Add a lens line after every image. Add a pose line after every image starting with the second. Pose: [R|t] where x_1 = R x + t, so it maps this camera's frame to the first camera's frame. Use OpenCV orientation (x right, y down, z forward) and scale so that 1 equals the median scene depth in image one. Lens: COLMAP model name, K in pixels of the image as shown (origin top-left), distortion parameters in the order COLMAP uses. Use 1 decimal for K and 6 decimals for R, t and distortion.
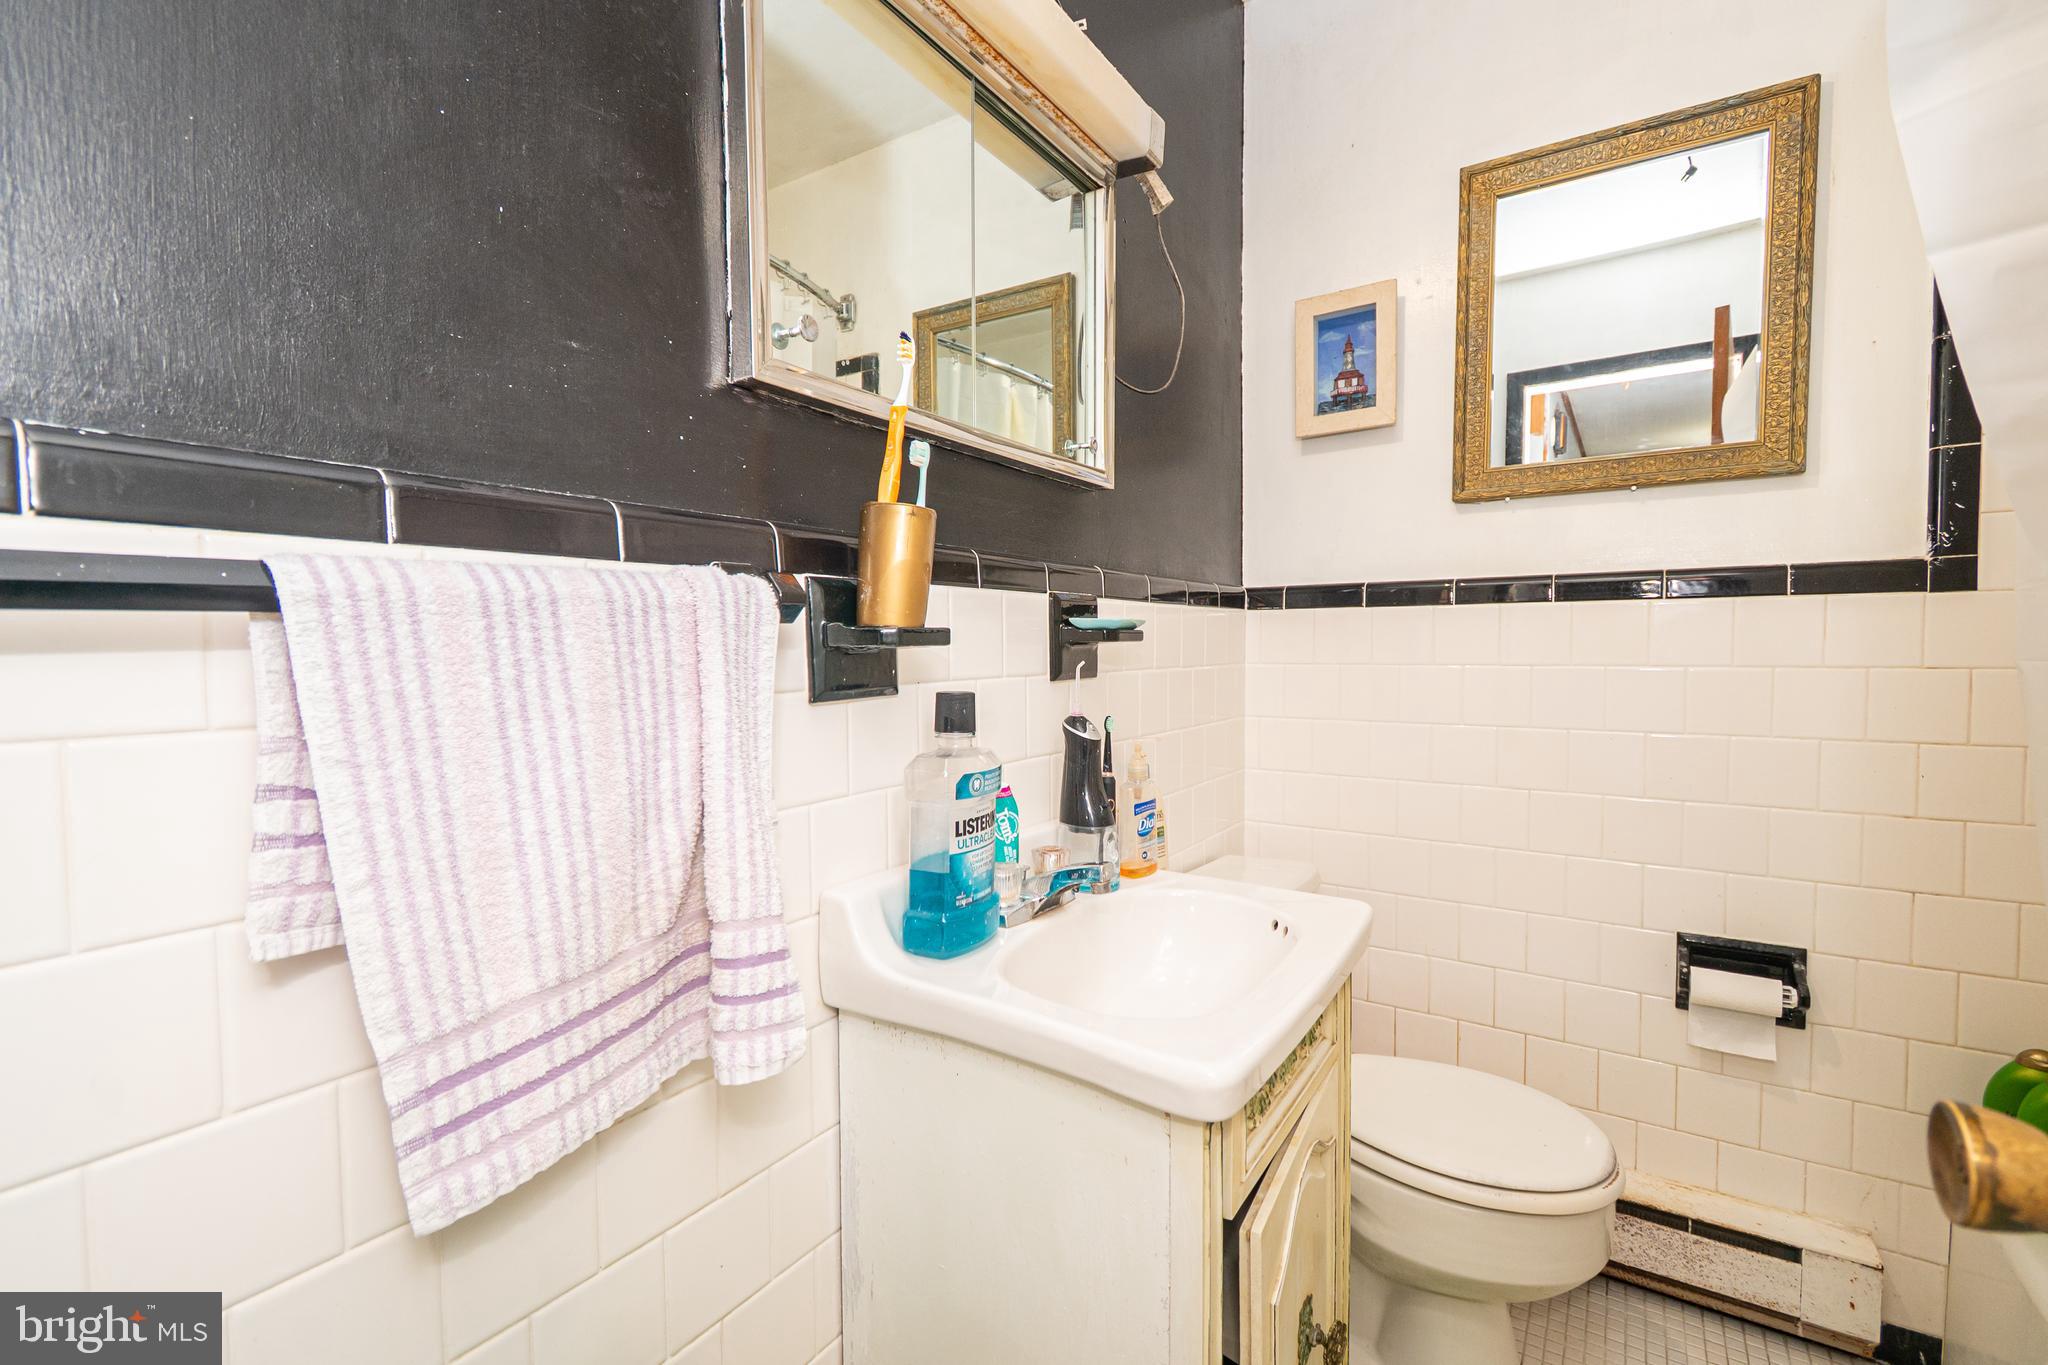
lens RADIAL K [[923.4, 0, 1026.2], [0, 923.4, 686.8], [0, 0, 1]] dist [0.006959, -0.001729]
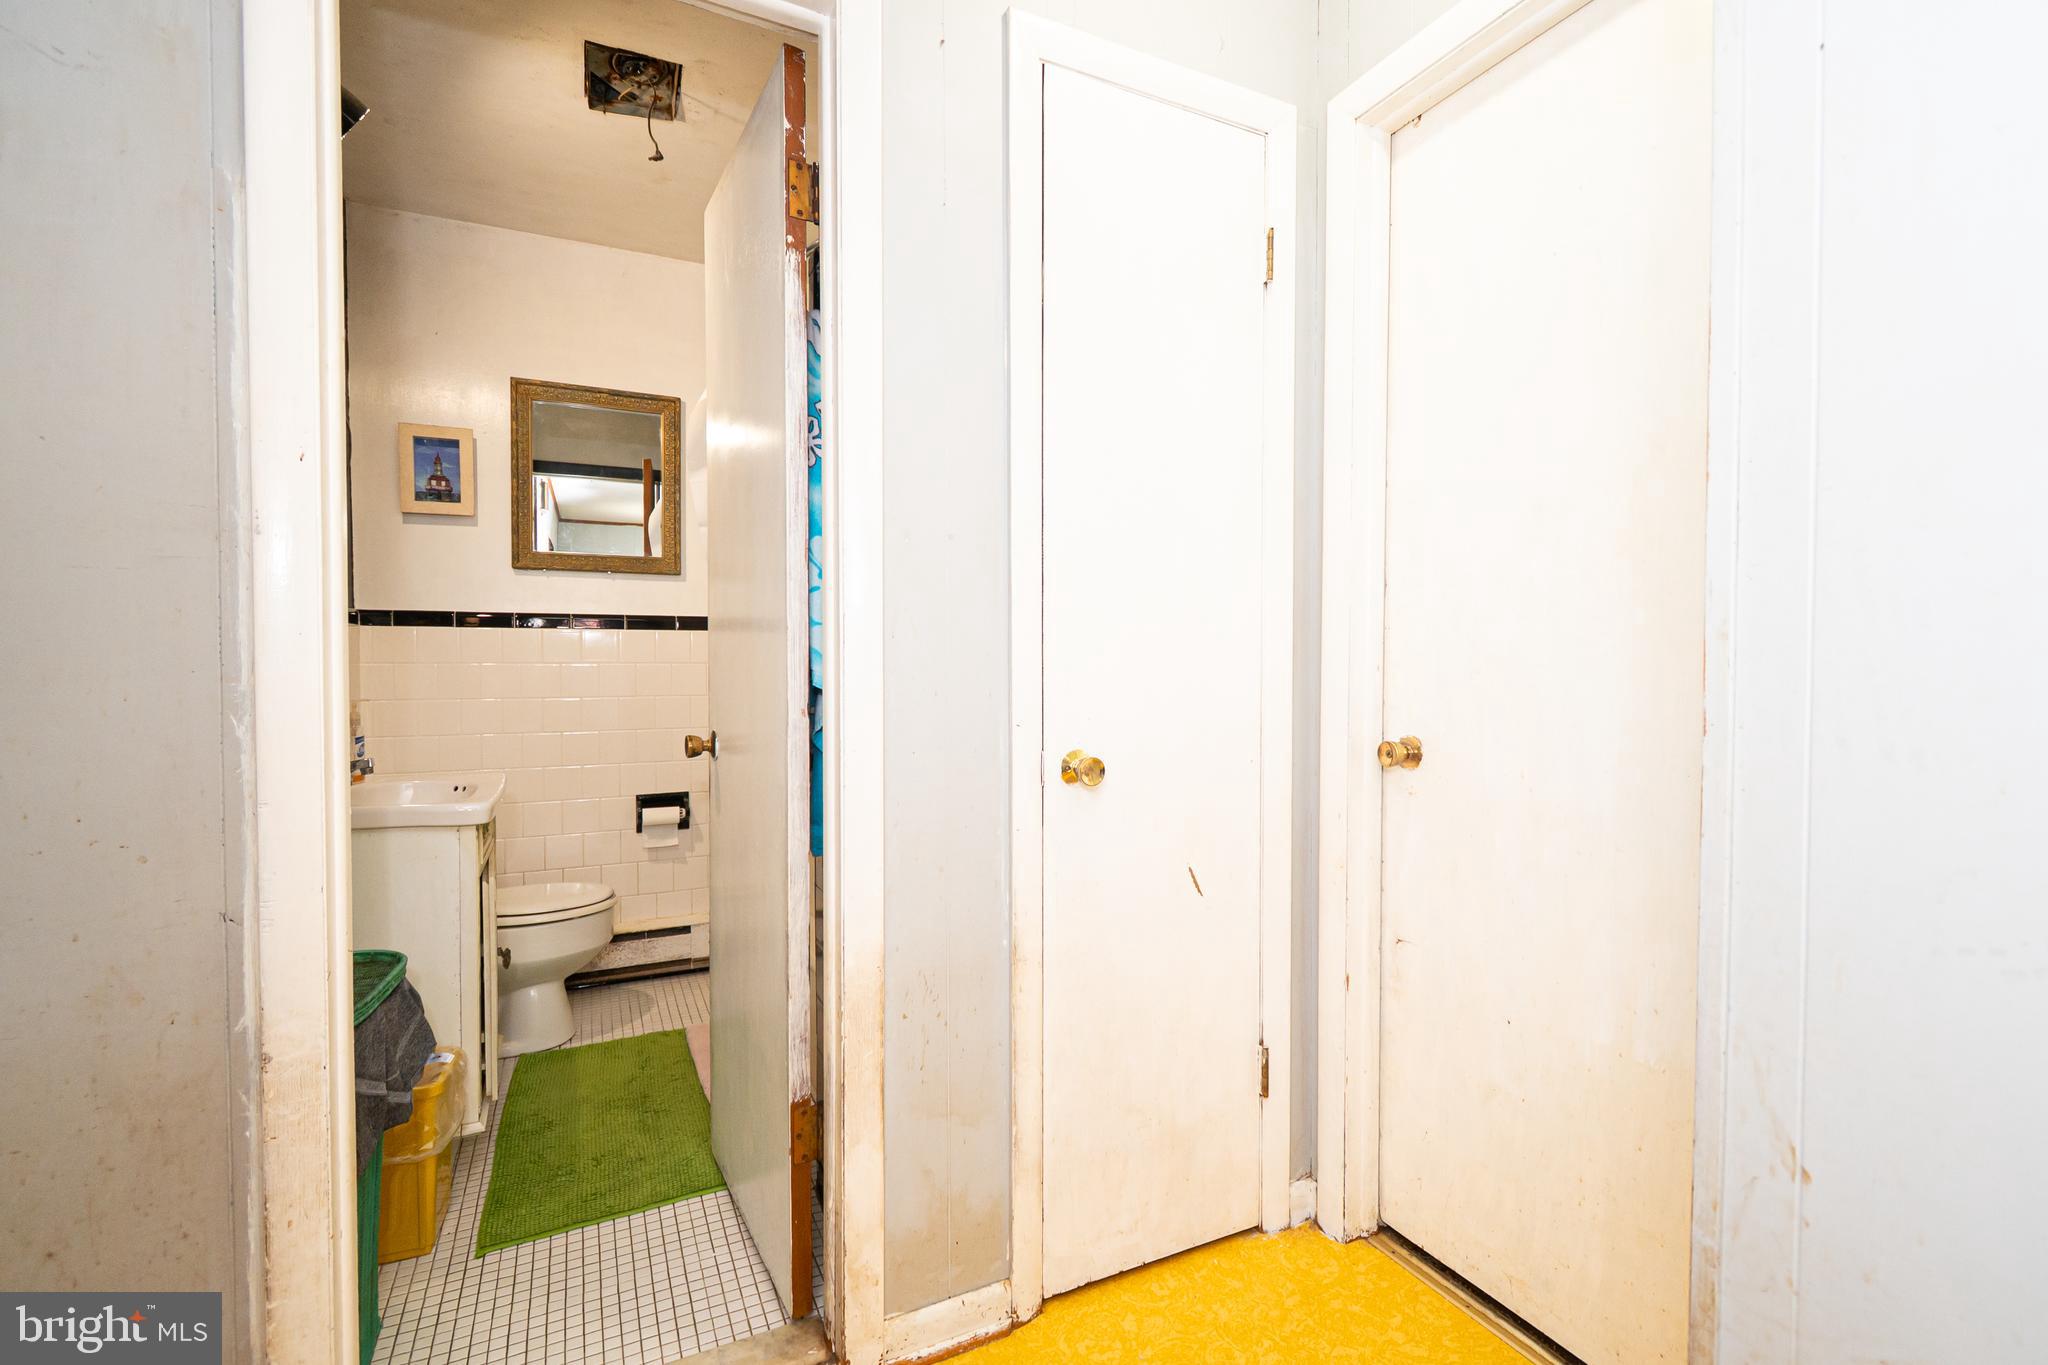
lens RADIAL K [[923.4, 0, 1027.2], [0, 923.4, 676.5], [0, 0, 1]] dist [0.006959, -0.001729]
pose [[0.511219, -0.007236, 0.859420, -0.624238], [0.037245, 0.999212, -0.013742, 0.070729], [-0.858643, 0.039034, 0.511085, -0.813796]]
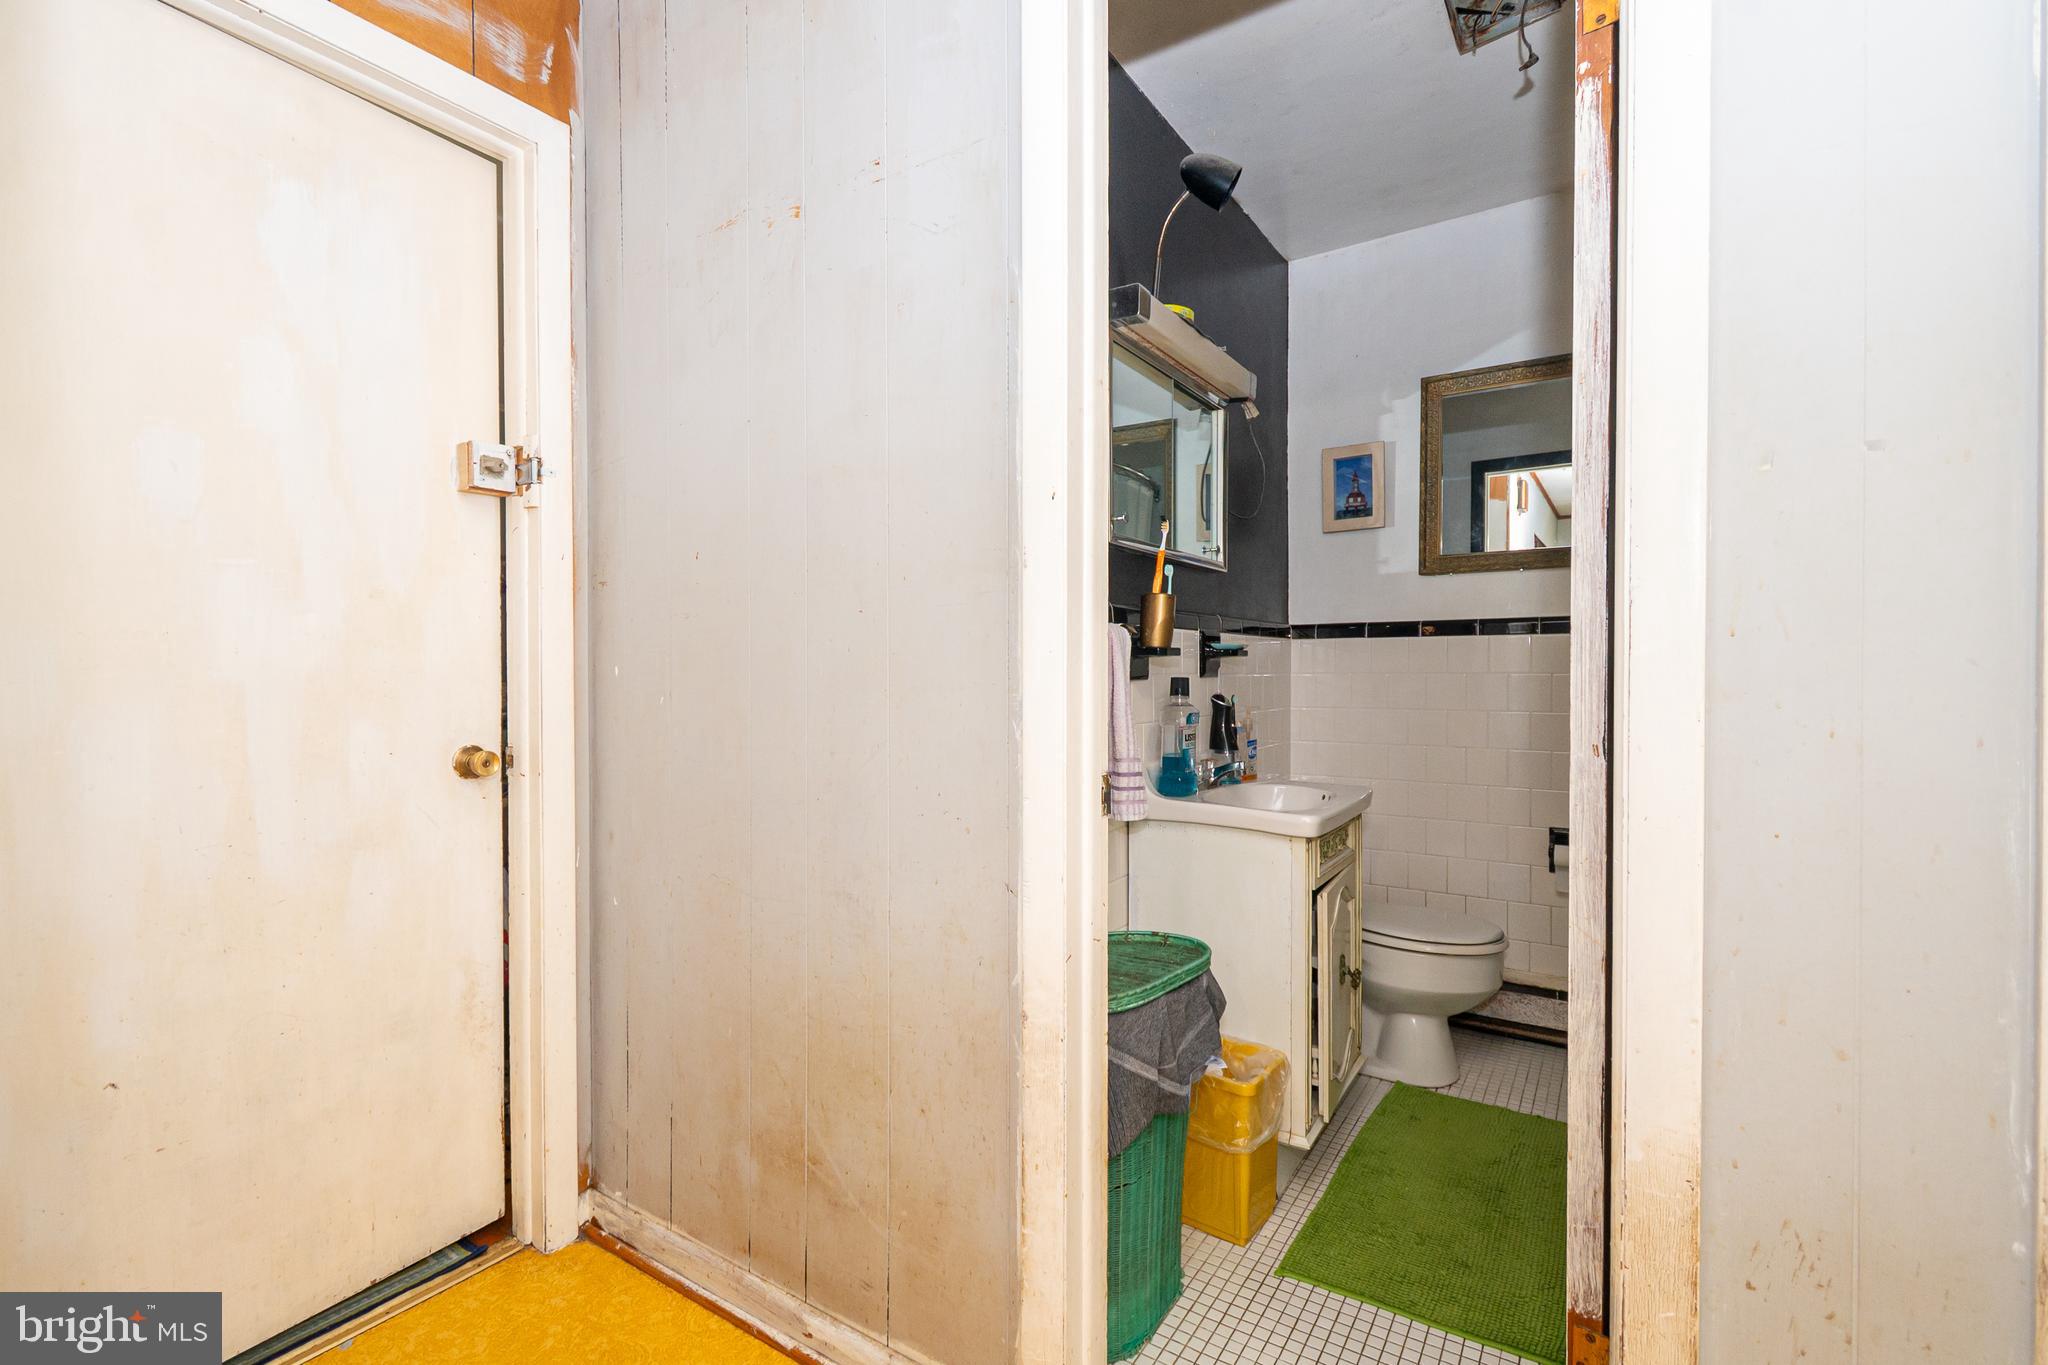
lens RADIAL K [[923.4, 0, 1033.4], [0, 923.4, 677.6], [0, 0, 1]] dist [0.006959, -0.001729]
pose [[0.999984, 0.004826, 0.003027, -0.279478], [-0.004707, 0.999257, -0.038265, 0.060205], [-0.003210, 0.038250, 0.999263, -0.771985]]
